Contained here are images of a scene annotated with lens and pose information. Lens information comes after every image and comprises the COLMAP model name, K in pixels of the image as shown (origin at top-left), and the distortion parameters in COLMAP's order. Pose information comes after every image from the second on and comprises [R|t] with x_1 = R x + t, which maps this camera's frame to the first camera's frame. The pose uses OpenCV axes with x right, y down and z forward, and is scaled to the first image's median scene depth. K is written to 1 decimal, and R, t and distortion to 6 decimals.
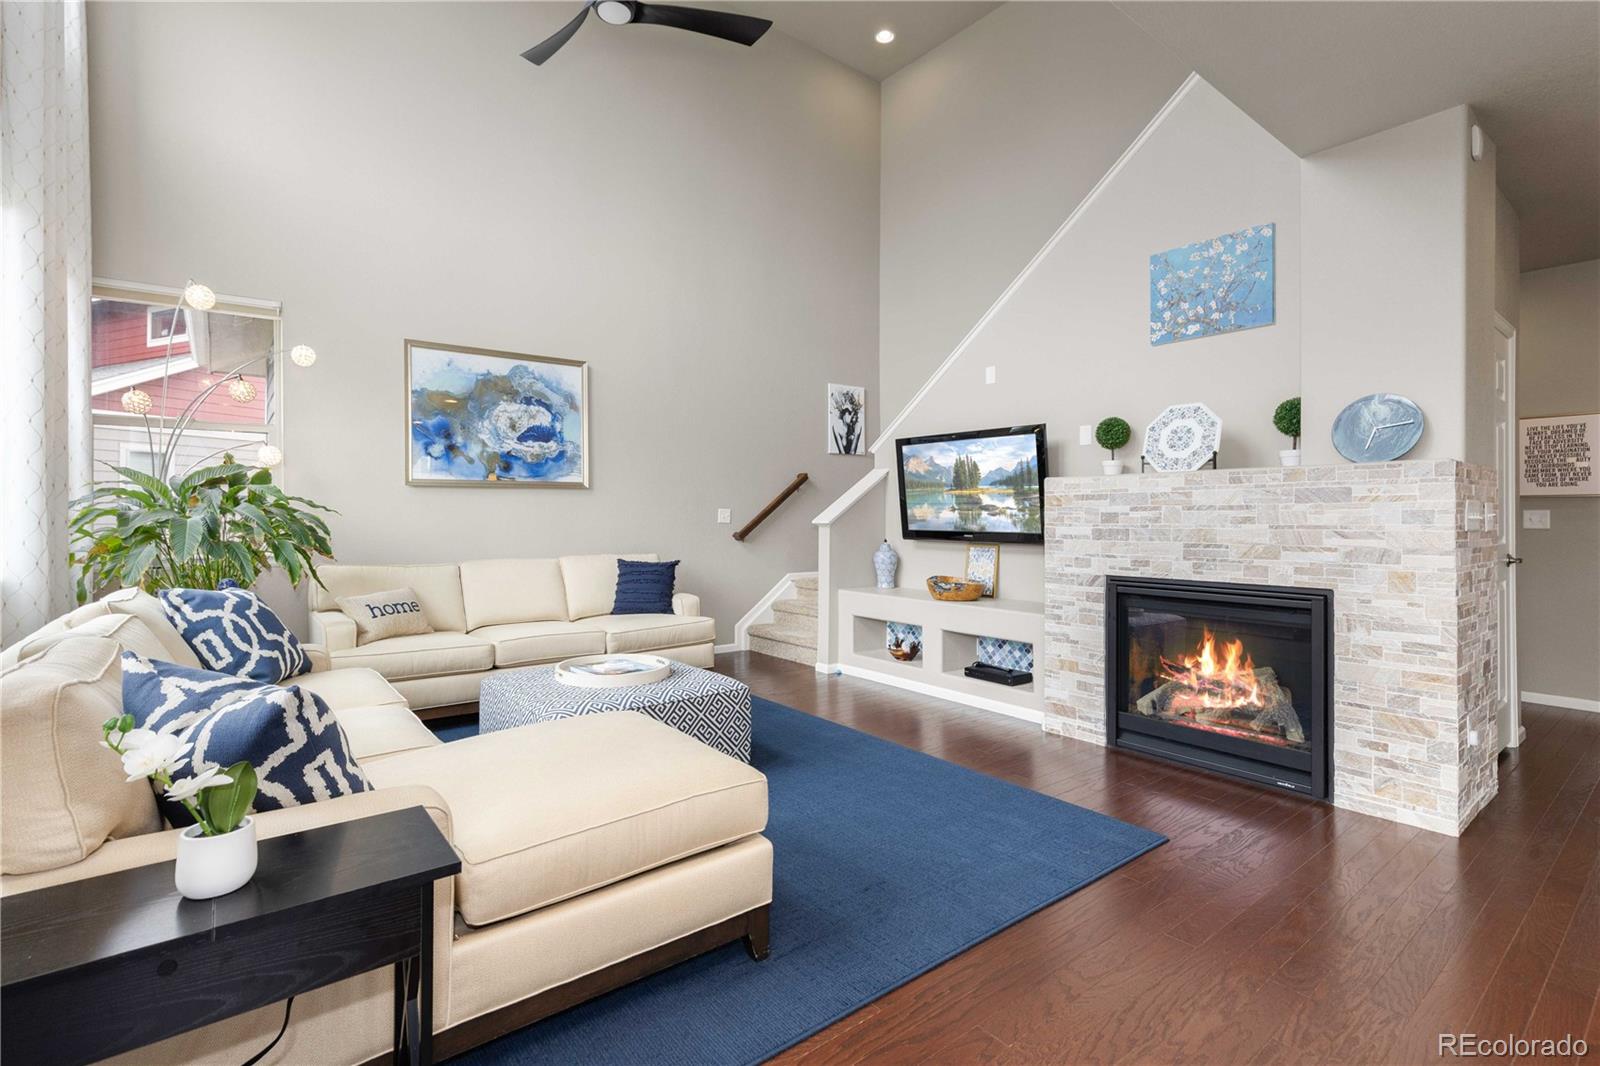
lens RADIAL K [[739.5, 0, 787.2], [0, 739.5, 516.4], [0, 0, 1]] dist [0.007727, -0.001730]
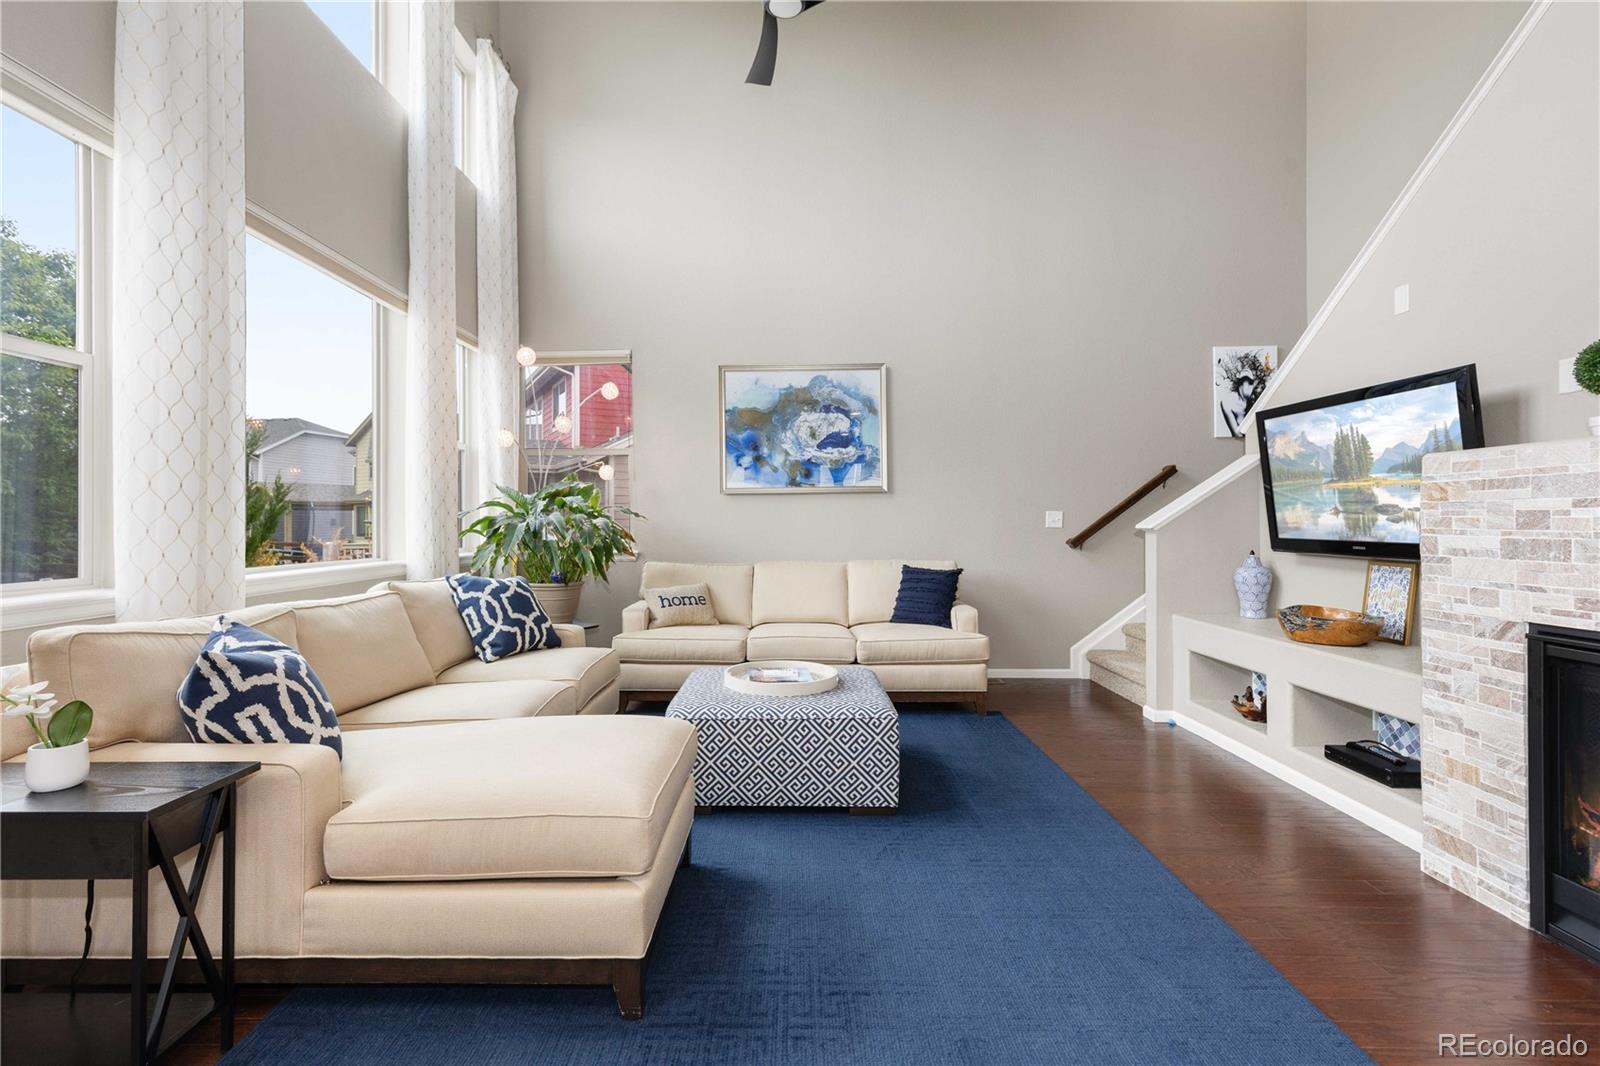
lens RADIAL K [[739.5, 0, 787.2], [0, 739.5, 516.4], [0, 0, 1]] dist [0.007727, -0.001730]
pose [[0.785316, -0.006788, -0.619057, 0.272170], [0.003475, 0.999972, -0.006557, 0.000760], [0.619085, 0.002998, 0.785318, 0.170639]]
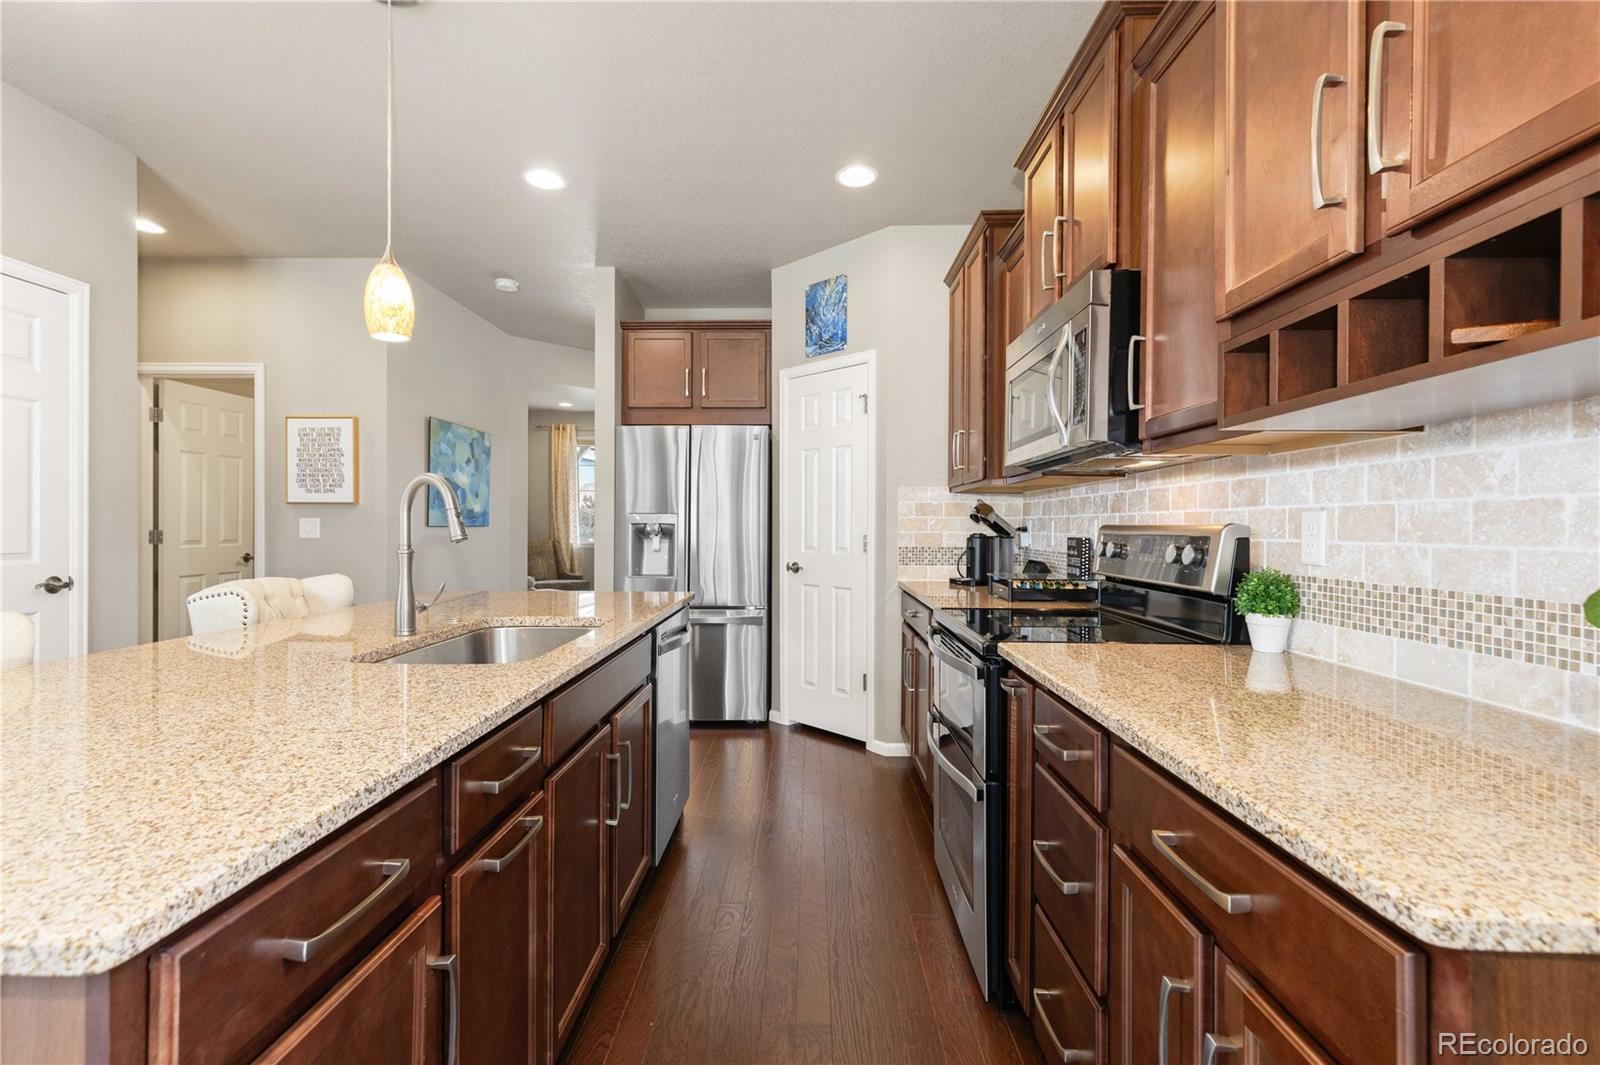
lens RADIAL K [[724.6, 0, 792.8], [0, 724.6, 527.2], [0, 0, 1]] dist [0.009787, -0.000694]
pose [[0.633800, -0.002745, 0.773492, 0.697250], [-0.003428, 0.999974, 0.006357, -0.005235], [-0.773489, -0.006681, 0.633774, -0.036583]]
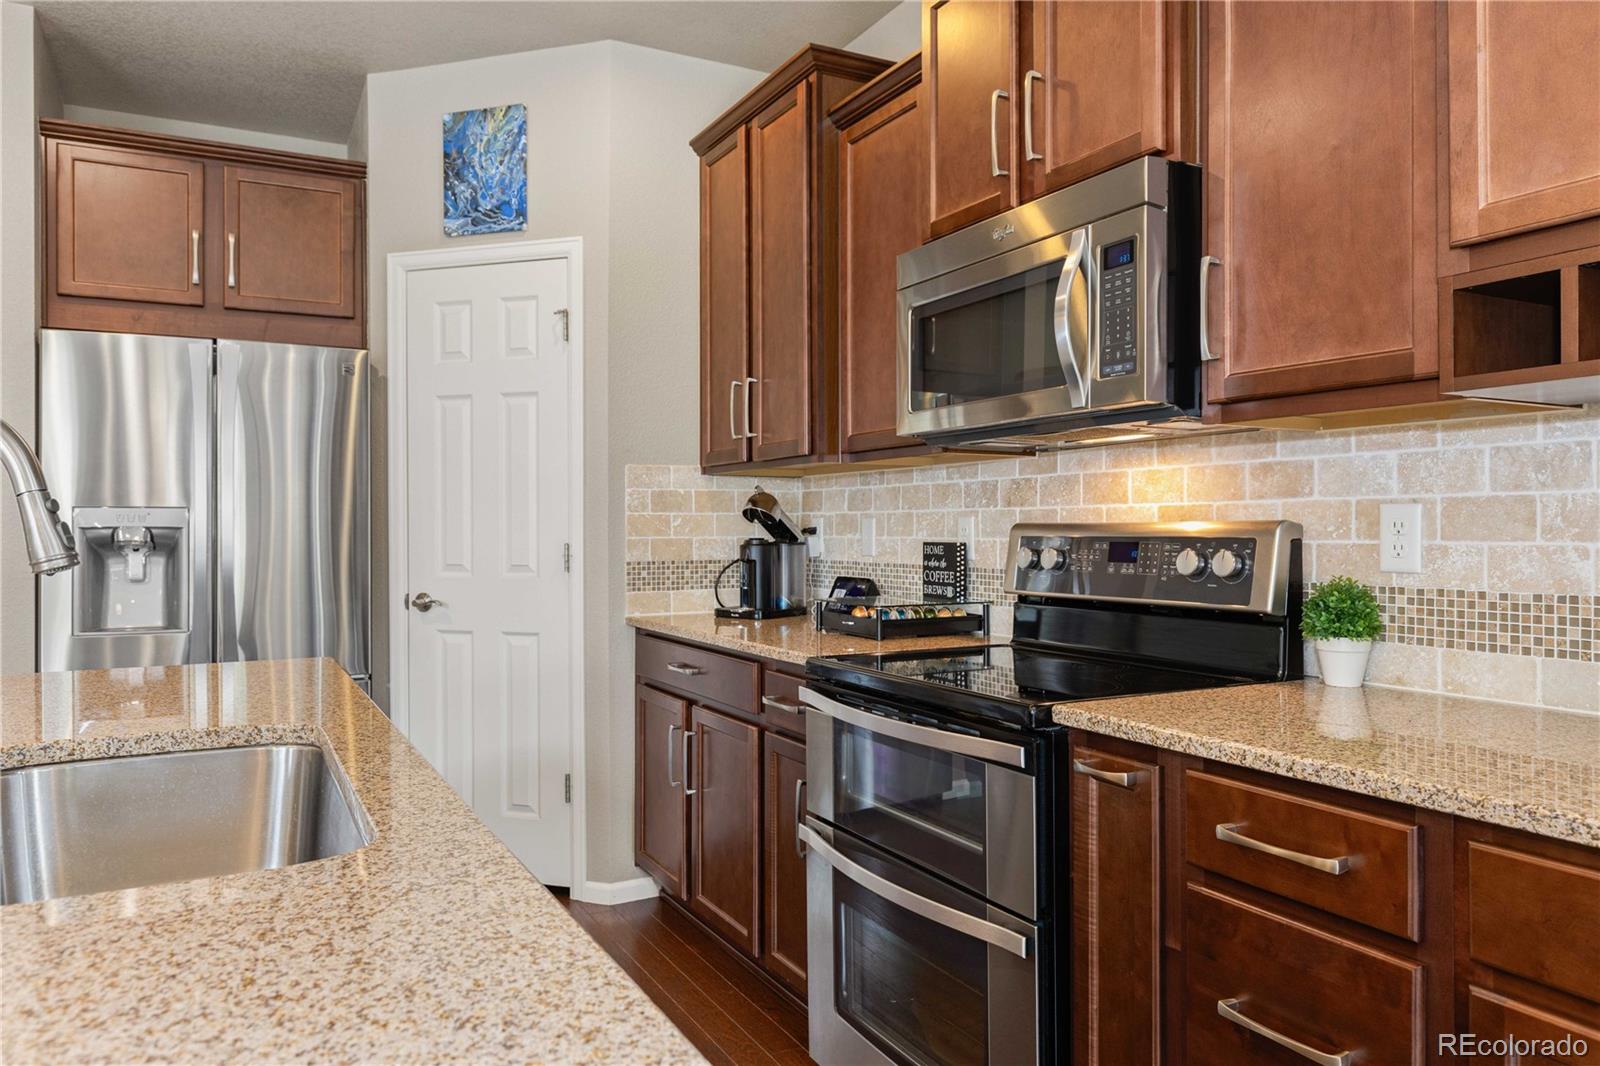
lens RADIAL K [[1094.7, 0, 787.6], [0, 1094.7, 524.4], [0, 0, 1]] dist [-0.001167, 0.000933]
pose [[0.178476, -0.001781, 0.983943, 0.677093], [0.002544, 0.999996, 0.001348, -0.004909], [-0.983941, 0.002262, 0.178480, 0.140299]]
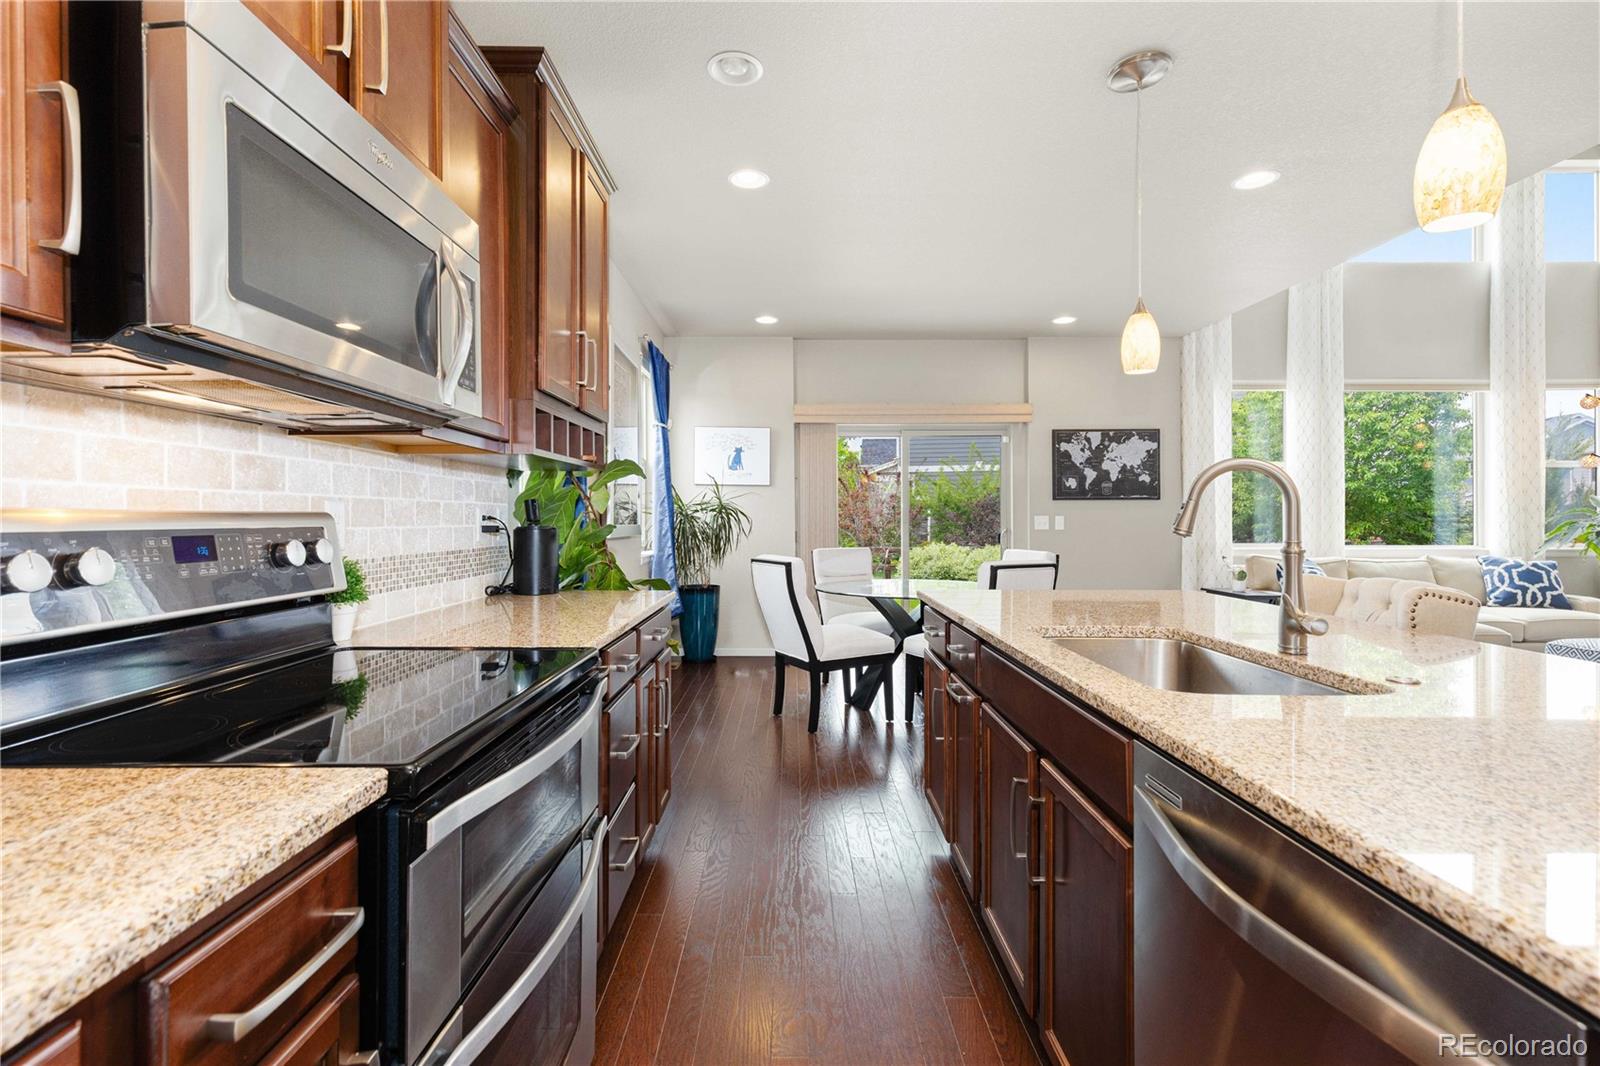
lens RADIAL K [[739.5, 0, 787.2], [0, 739.5, 516.4], [0, 0, 1]] dist [0.007727, -0.001730]
pose [[-0.618634, -0.007167, -0.785647, 1.265808], [-0.001109, 0.999965, -0.008249, -0.000695], [0.785679, -0.004232, -0.618620, 0.403728]]
